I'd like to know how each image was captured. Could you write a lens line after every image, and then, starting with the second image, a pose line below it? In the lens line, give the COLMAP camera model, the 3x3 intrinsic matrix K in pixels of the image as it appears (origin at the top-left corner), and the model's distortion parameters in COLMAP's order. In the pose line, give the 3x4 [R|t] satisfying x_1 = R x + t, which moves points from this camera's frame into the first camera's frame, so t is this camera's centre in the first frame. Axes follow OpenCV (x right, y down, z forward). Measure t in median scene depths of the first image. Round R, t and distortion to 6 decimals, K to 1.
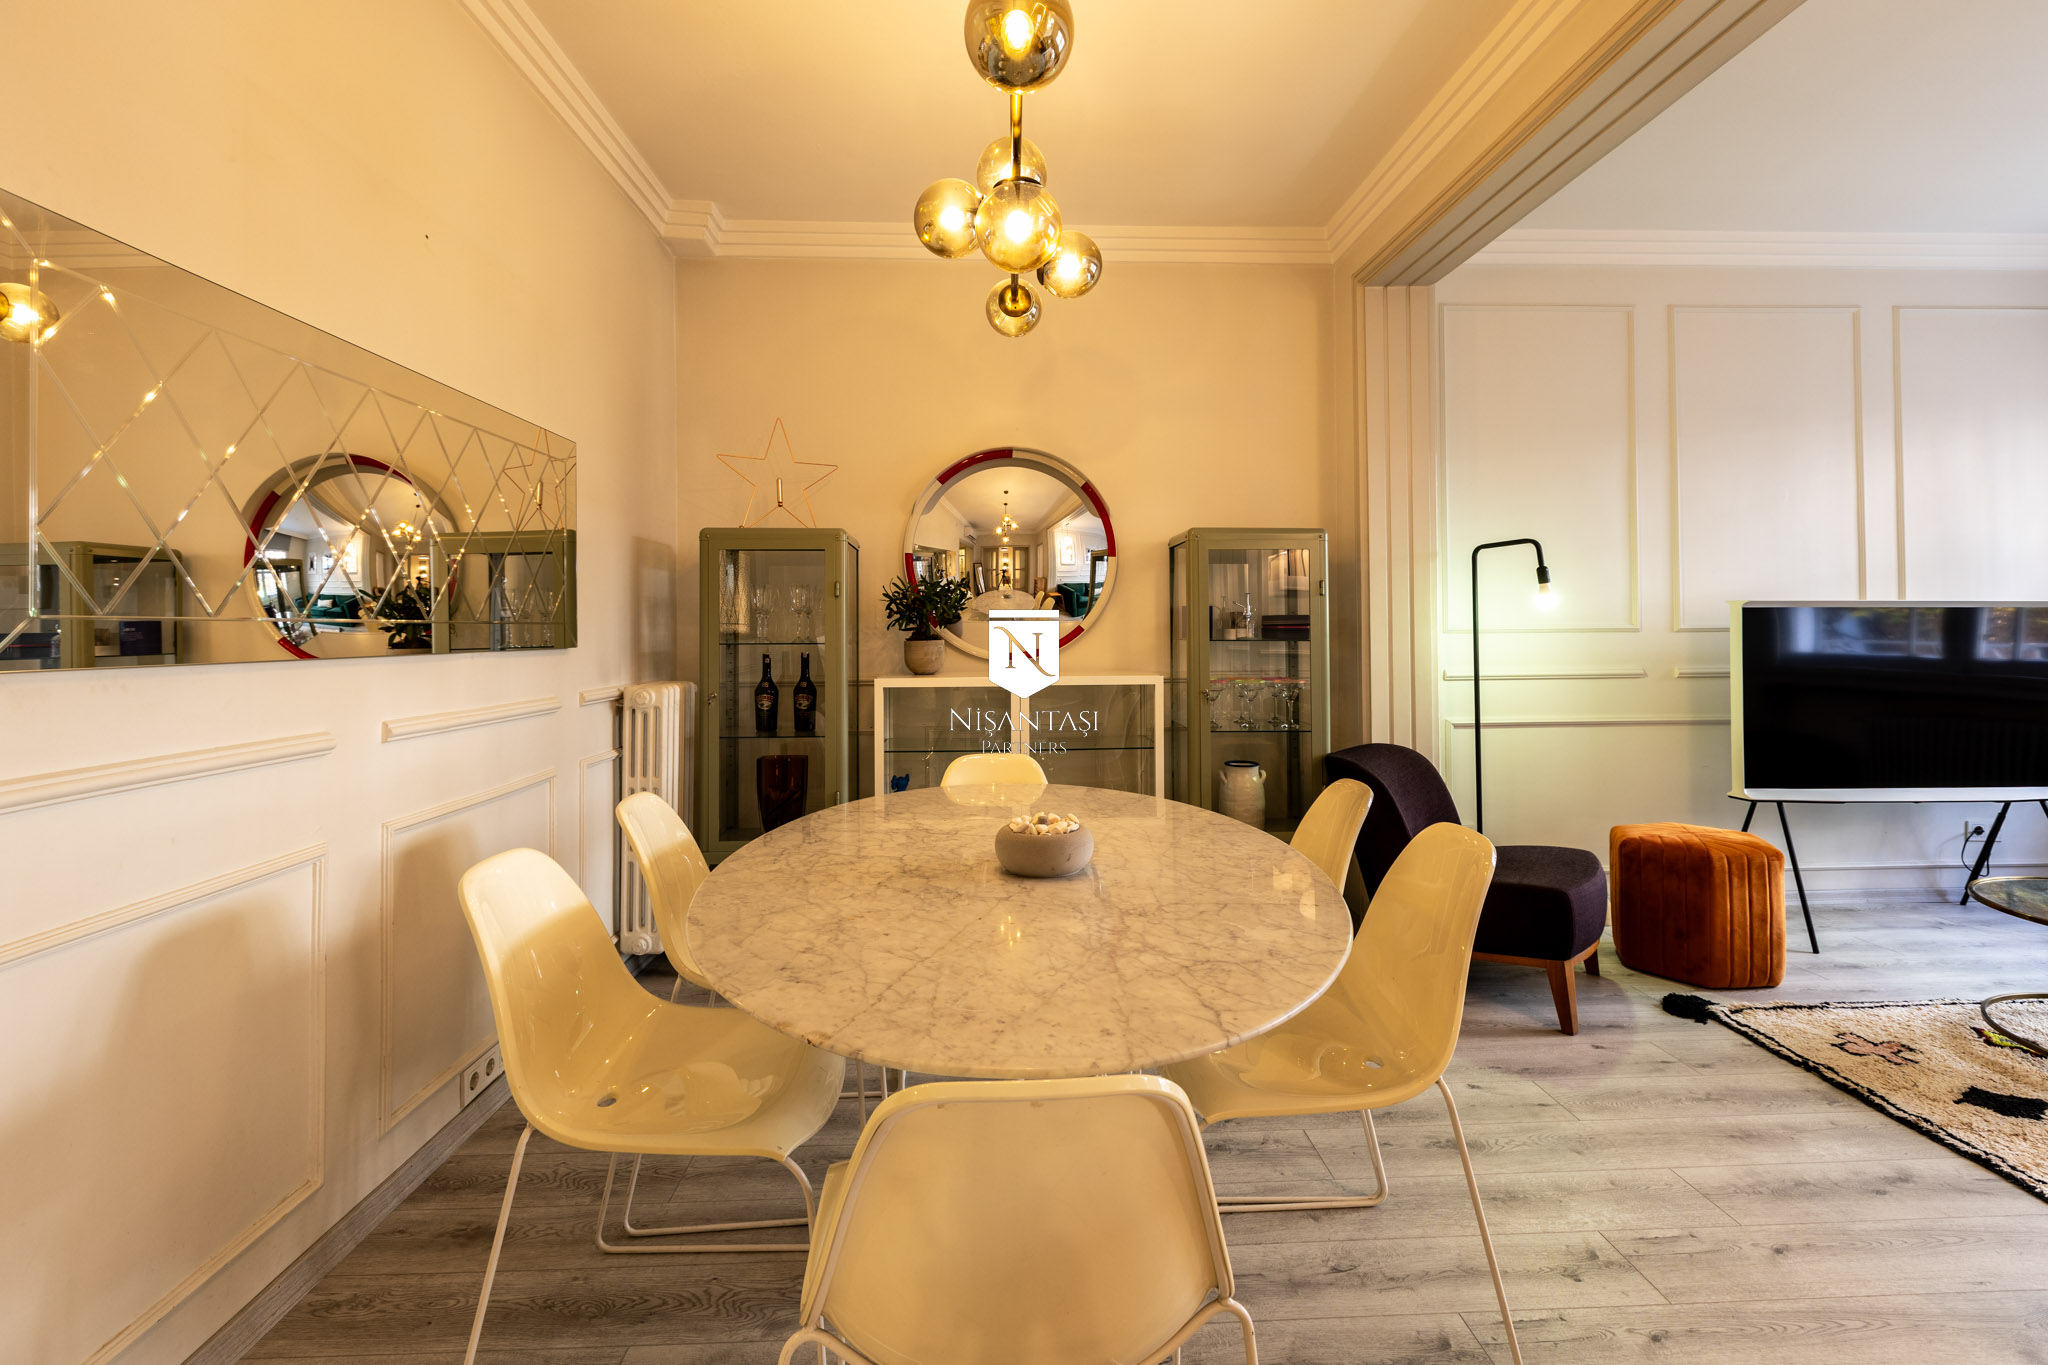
lens RADIAL K [[923.2, 0, 1025.7], [0, 923.2, 611.5], [0, 0, 1]] dist [0.005548, -0.001944]
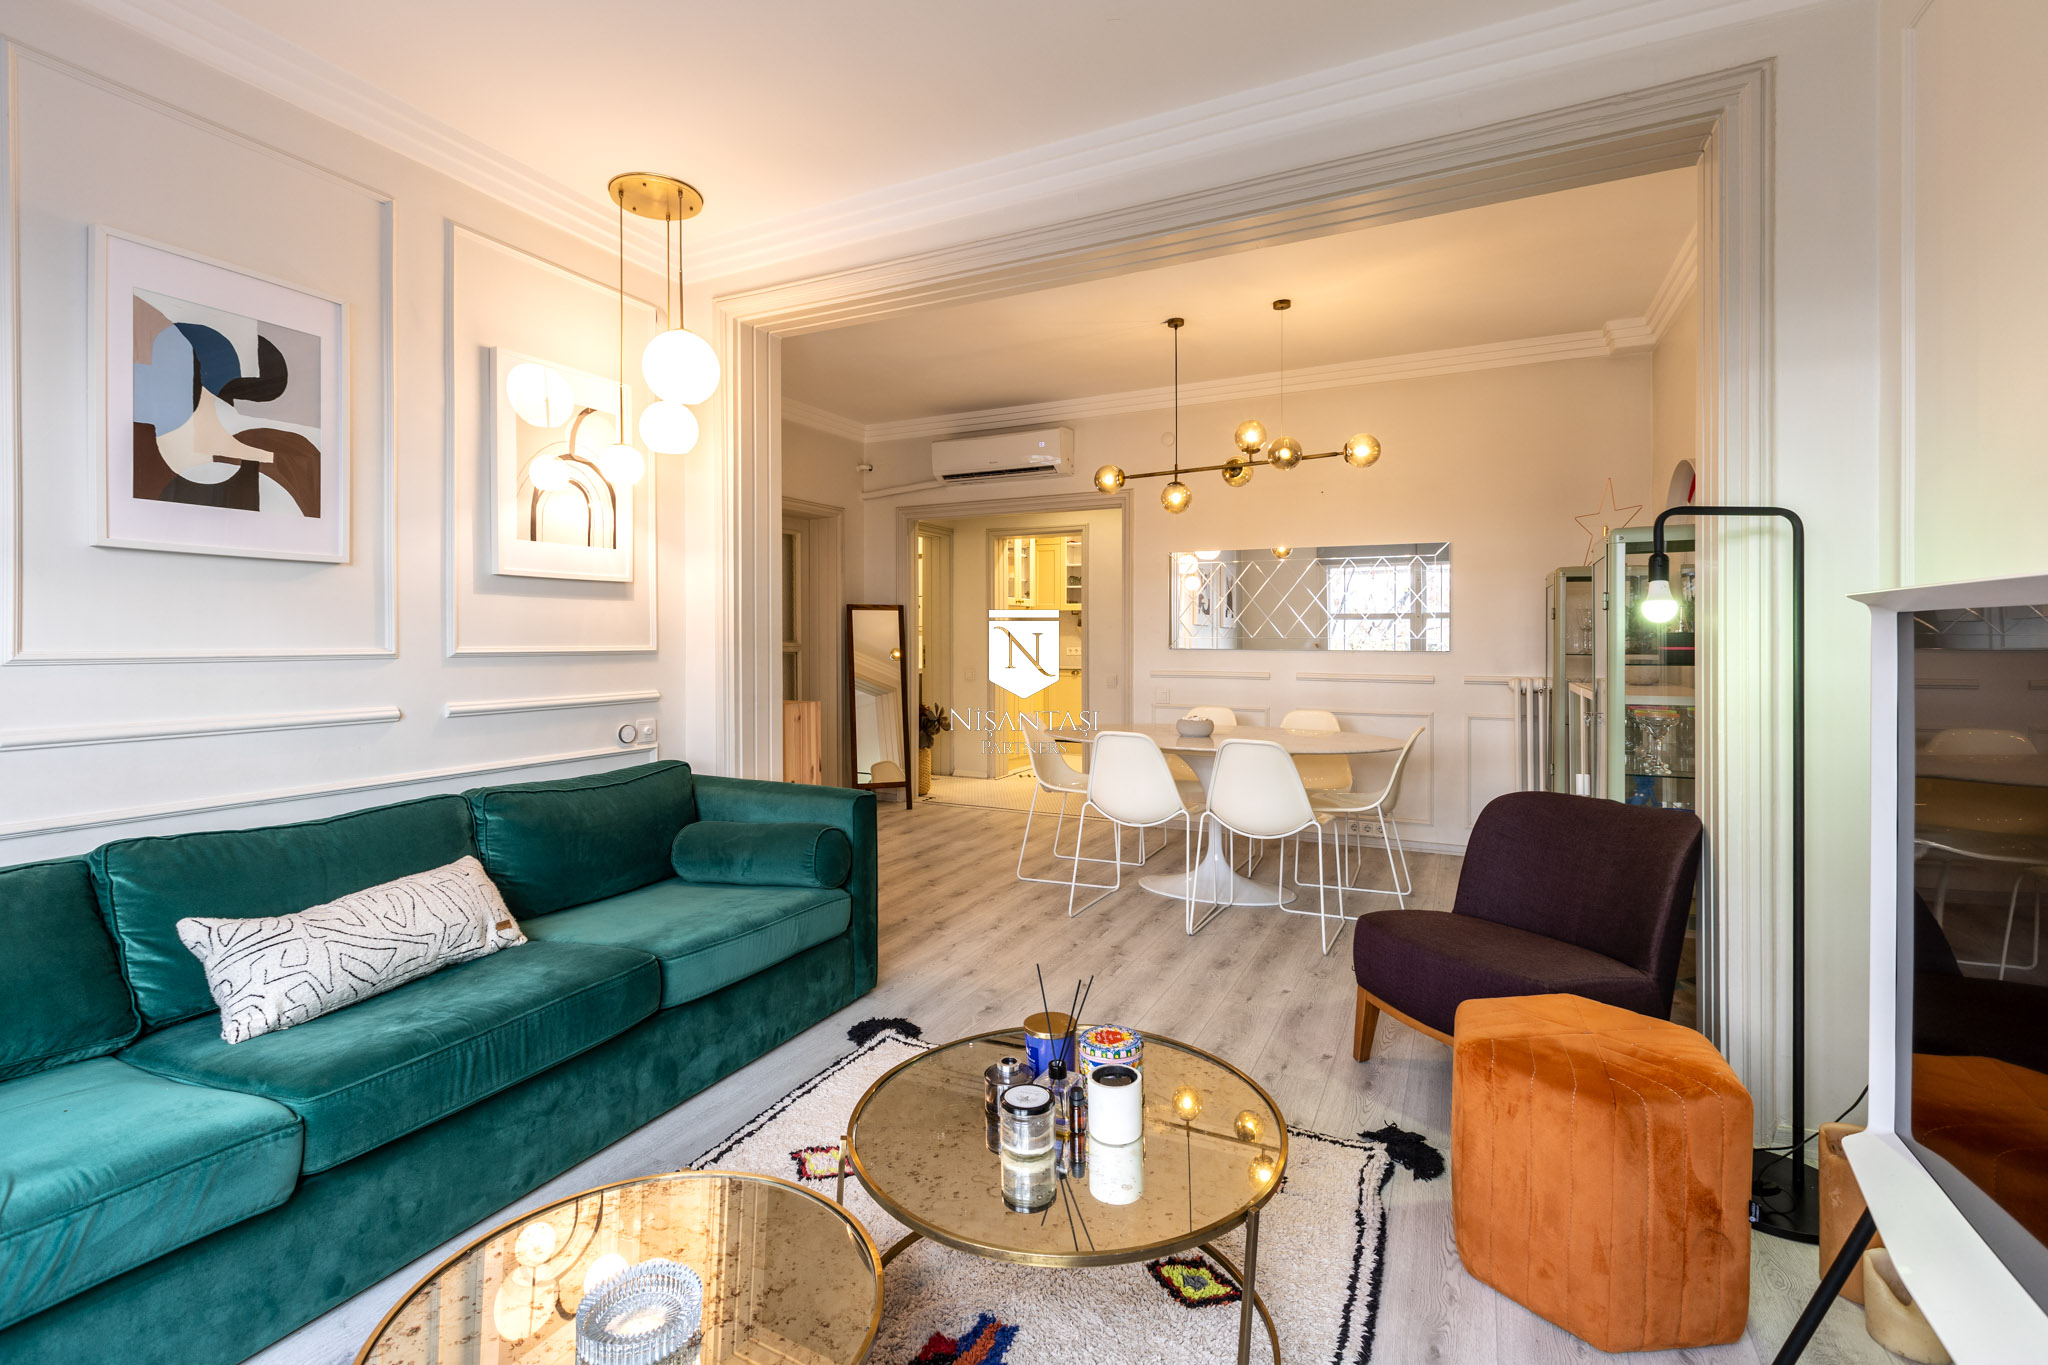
lens RADIAL K [[923.2, 0, 987.4], [0, 923.2, 624.5], [0, 0, 1]] dist [0.005548, -0.001944]
pose [[-0.500679, -0.003086, -0.865628, 1.261962], [0.019459, 0.999701, -0.014819, -0.000989], [0.865414, -0.024264, -0.500469, 0.892809]]
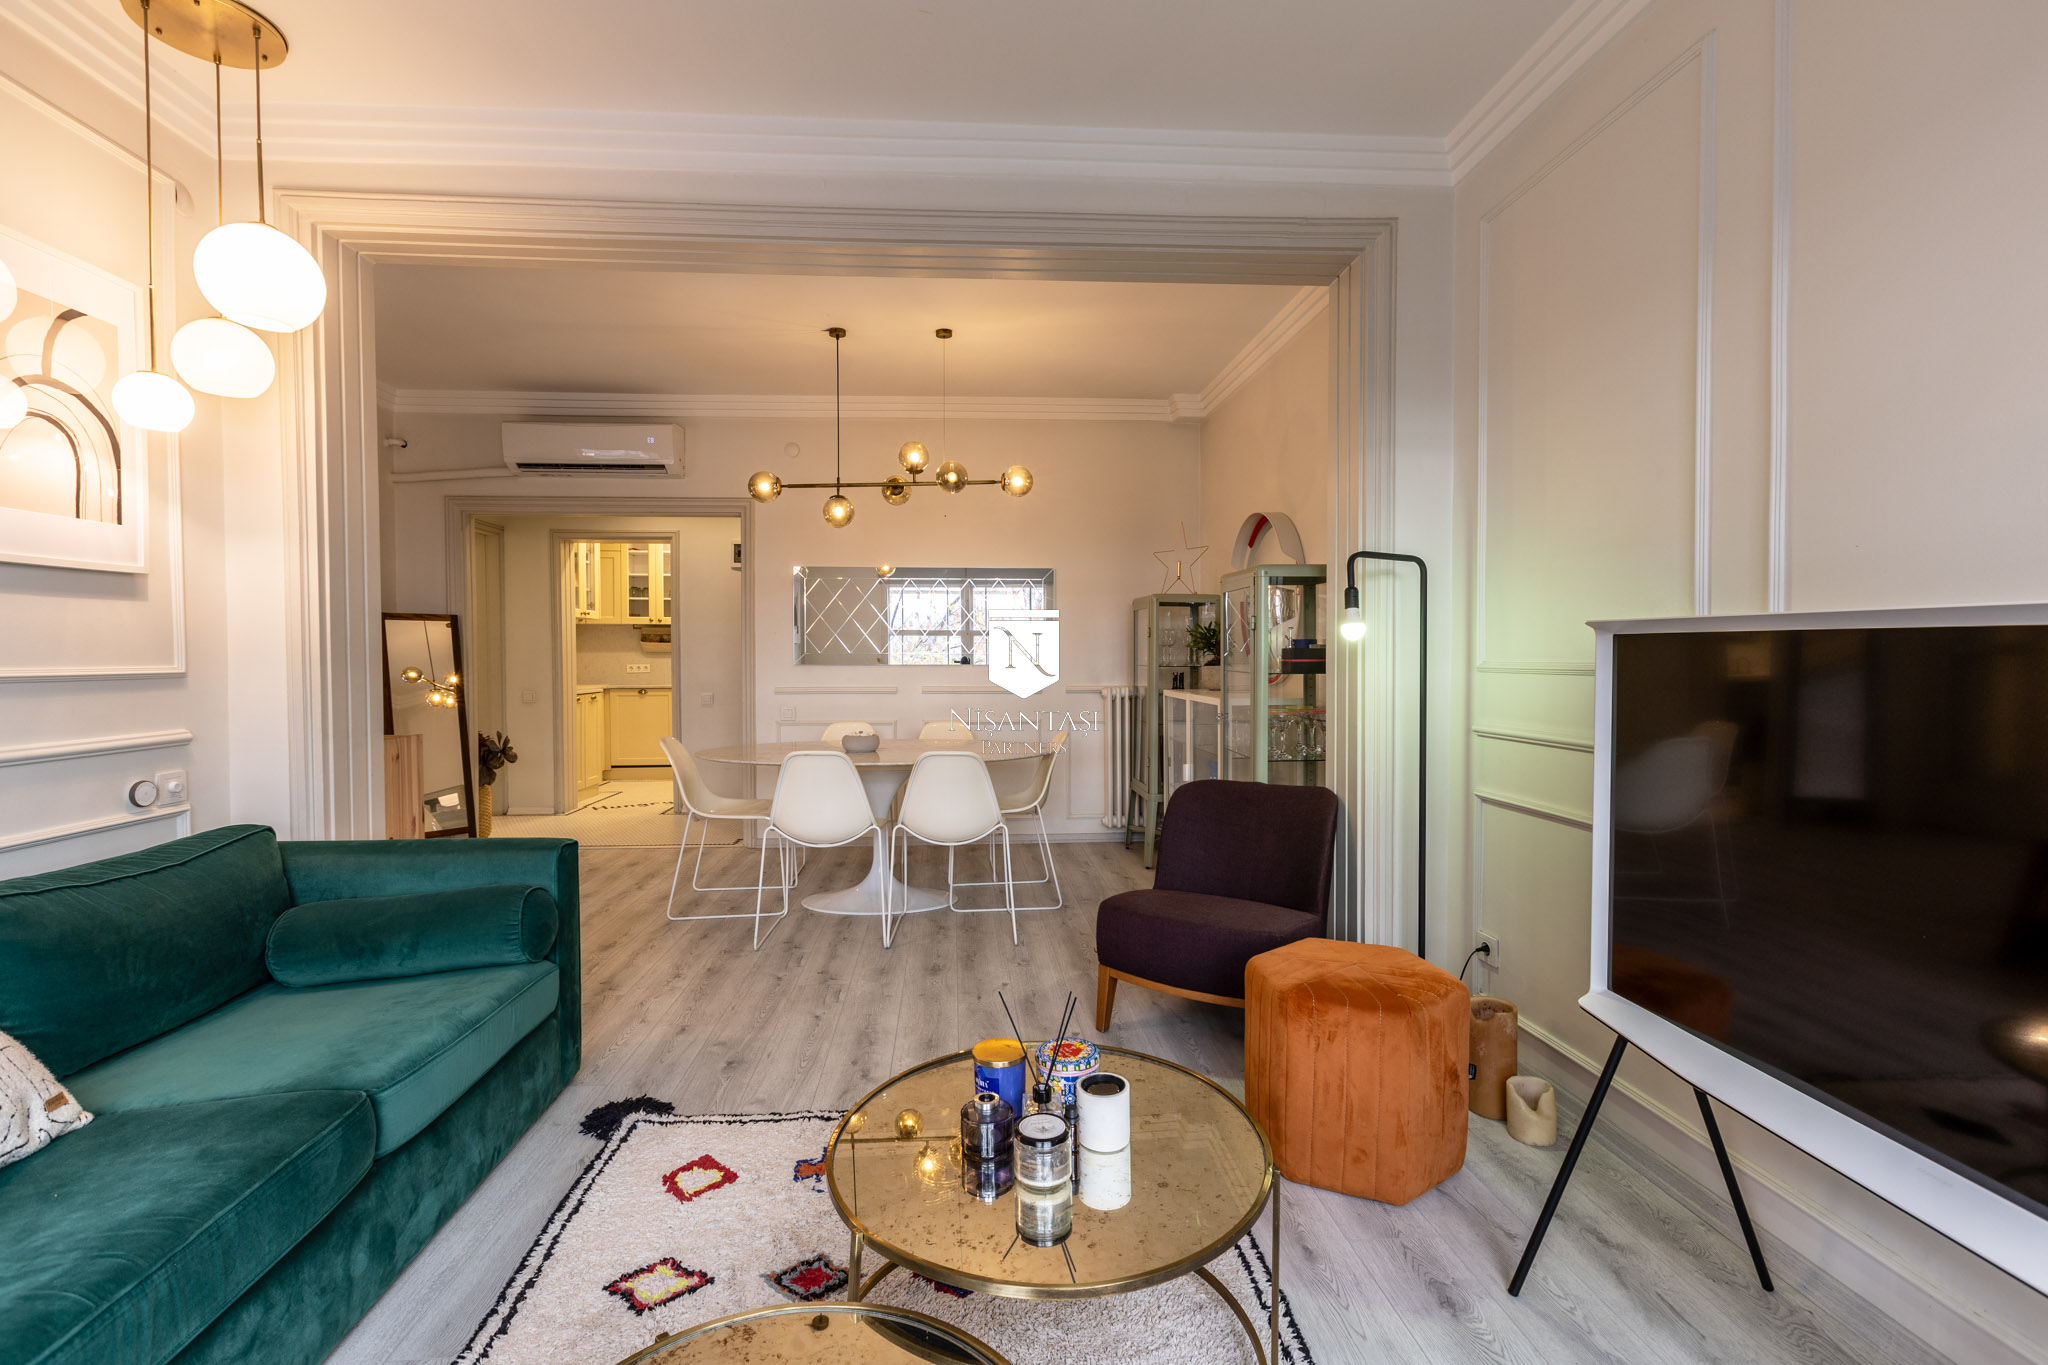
lens RADIAL K [[923.2, 0, 995.3], [0, 923.2, 657.0], [0, 0, 1]] dist [0.005548, -0.001944]
pose [[0.010618, 0.013799, -0.999848, 1.292092], [0.019410, 0.999714, 0.014004, -0.004993], [0.999755, -0.019556, 0.010347, 0.671582]]
